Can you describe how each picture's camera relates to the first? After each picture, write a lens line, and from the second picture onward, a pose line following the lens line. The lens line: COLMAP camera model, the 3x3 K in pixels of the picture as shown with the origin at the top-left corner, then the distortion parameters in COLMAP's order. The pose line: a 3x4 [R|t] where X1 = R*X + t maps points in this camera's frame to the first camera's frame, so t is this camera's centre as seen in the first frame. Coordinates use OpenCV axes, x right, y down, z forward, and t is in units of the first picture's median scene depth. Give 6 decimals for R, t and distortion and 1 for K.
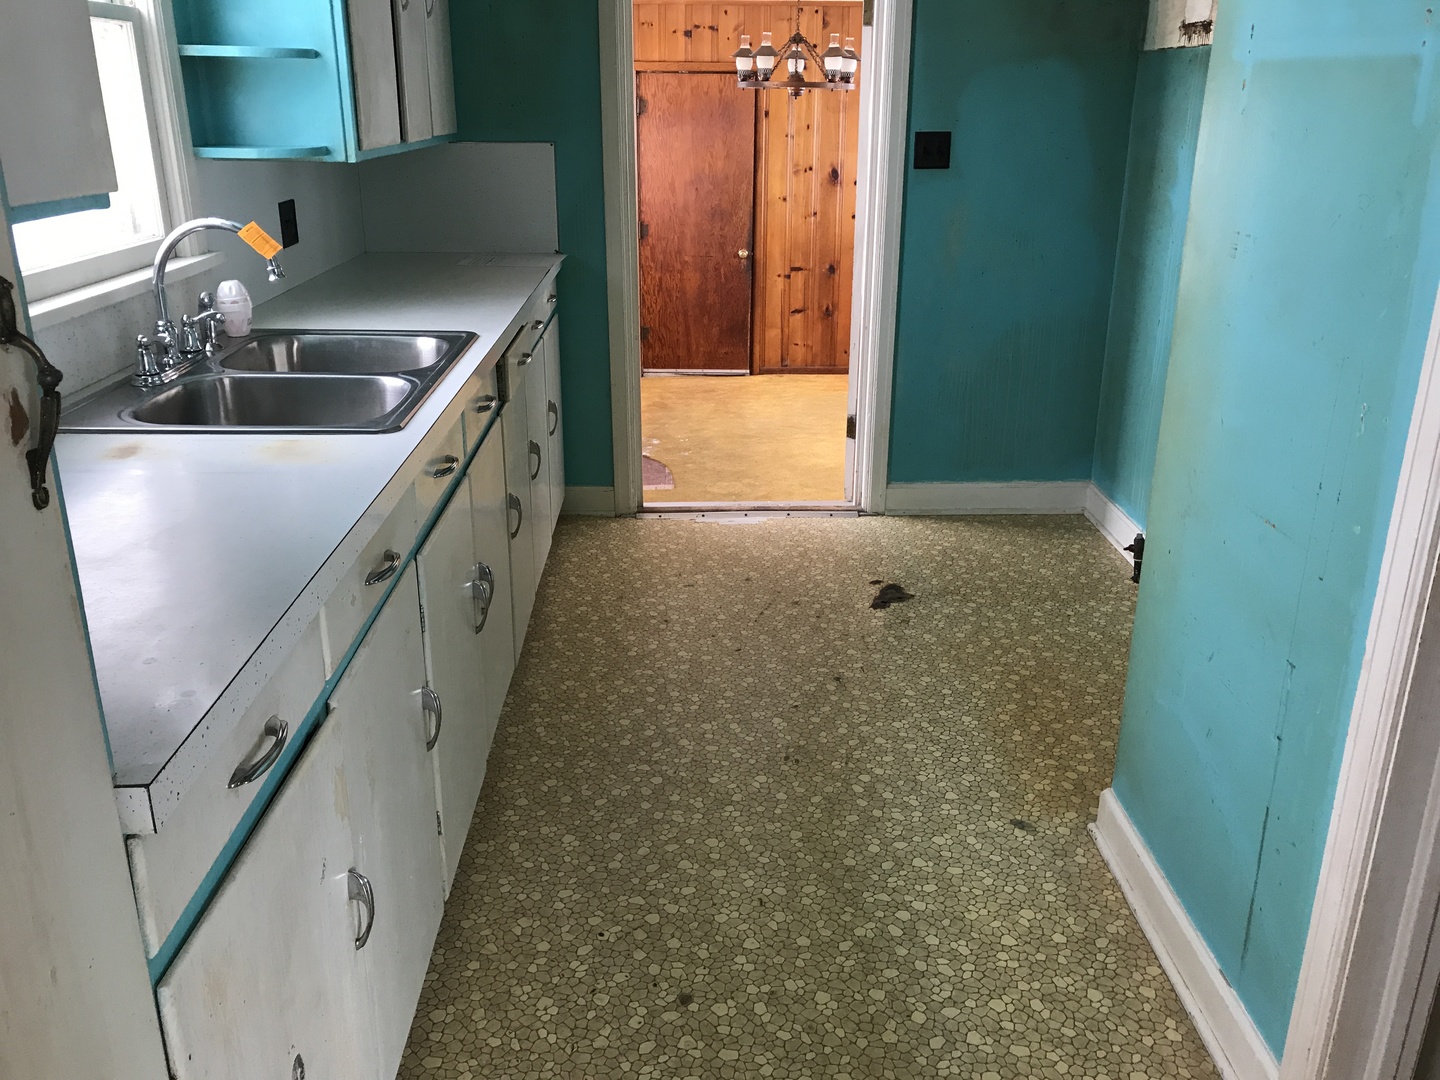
lens RADIAL K [[1214.3, 0, 724.8], [0, 1214.3, 530.4], [0, 0, 1]] dist [0.054184, -0.066947]
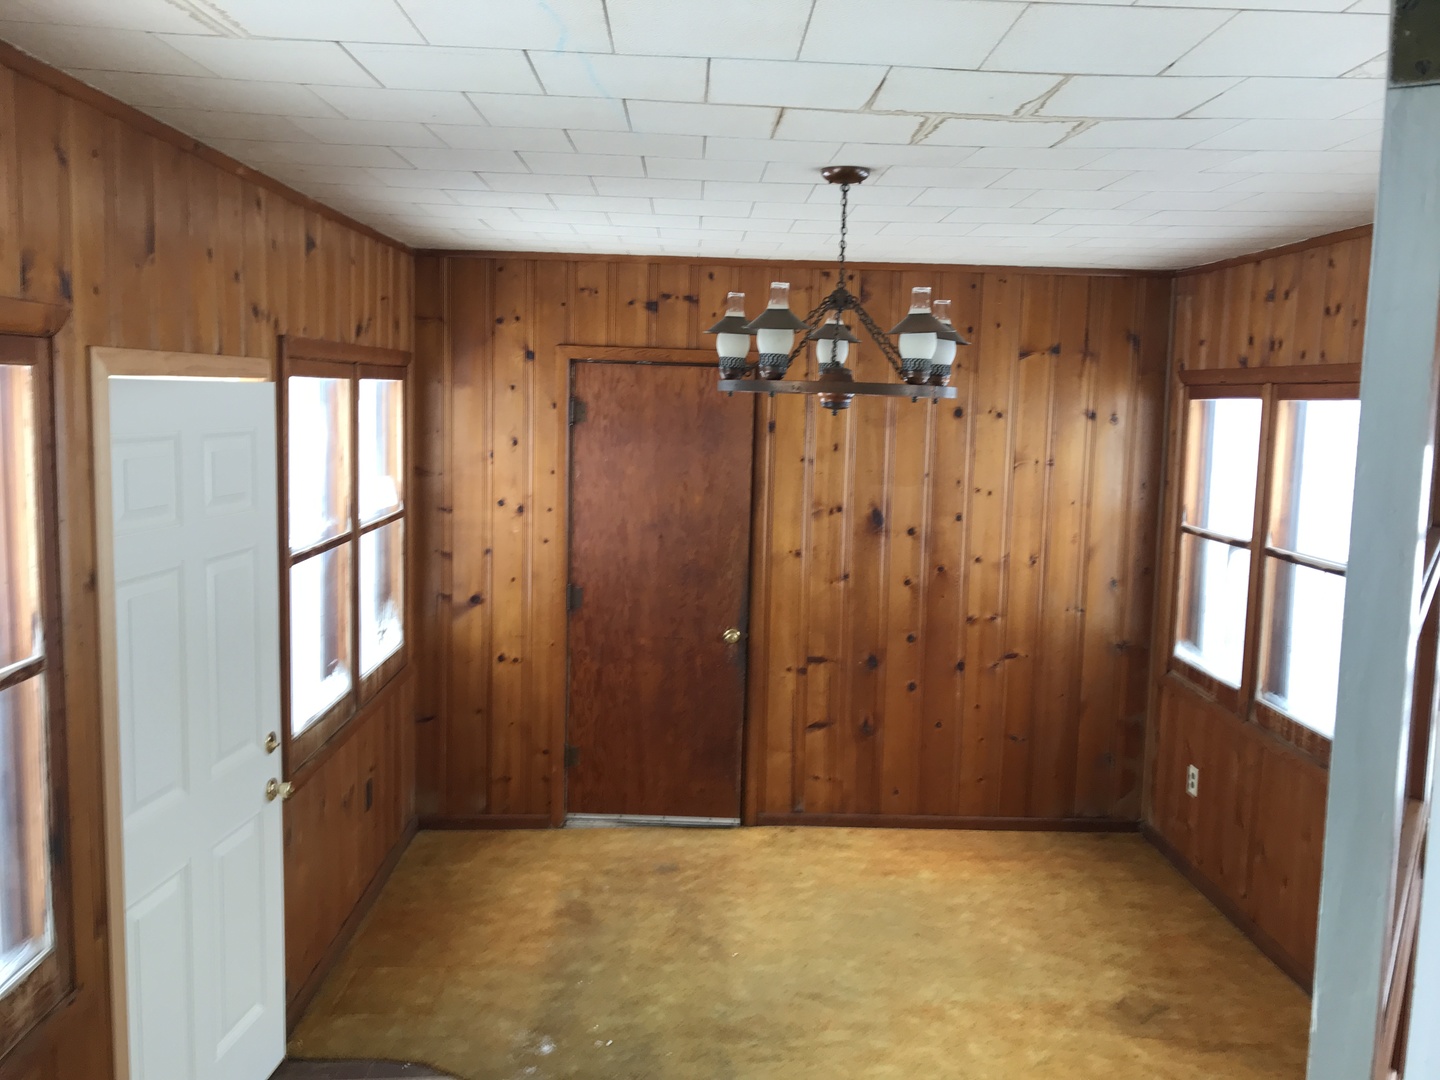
lens RADIAL K [[1214.3, 0, 717.8], [0, 1214.3, 547.9], [0, 0, 1]] dist [0.054184, -0.066947]
pose [[0.999797, 0.019432, -0.005353, 0.010371], [-0.020124, 0.977281, -0.210990, -0.141593], [0.001131, 0.211055, 0.977473, 0.383894]]
